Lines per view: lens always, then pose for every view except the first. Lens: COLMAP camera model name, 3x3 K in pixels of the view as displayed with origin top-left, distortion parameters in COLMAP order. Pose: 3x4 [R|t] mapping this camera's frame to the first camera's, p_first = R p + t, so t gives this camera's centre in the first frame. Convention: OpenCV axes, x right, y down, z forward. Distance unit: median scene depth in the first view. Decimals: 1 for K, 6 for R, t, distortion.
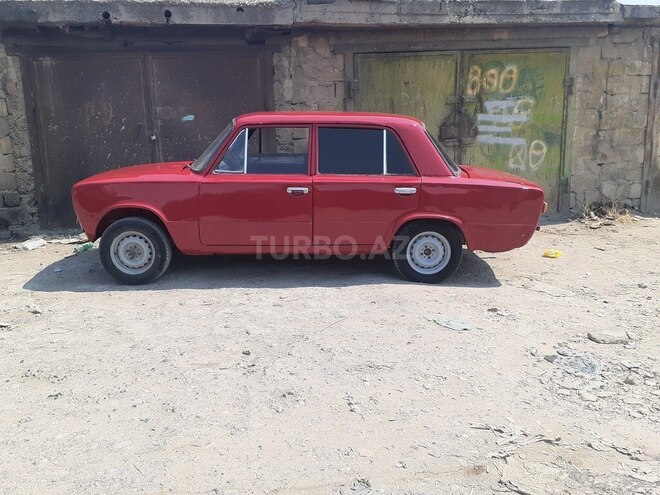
lens RADIAL K [[585.5, 0, 331.0], [0, 585.5, 237.0], [0, 0, 1]] dist [0.108649, -0.180286]
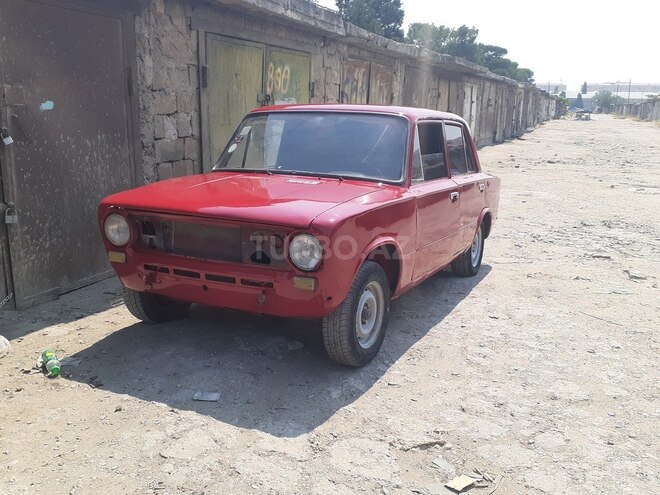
lens RADIAL K [[585.5, 0, 331.0], [0, 585.5, 237.0], [0, 0, 1]] dist [0.108649, -0.180286]
pose [[0.551792, -0.146920, 0.820938, -0.571995], [0.149587, 0.985832, 0.075886, -0.072863], [-0.820457, 0.080928, 0.565952, 0.430928]]
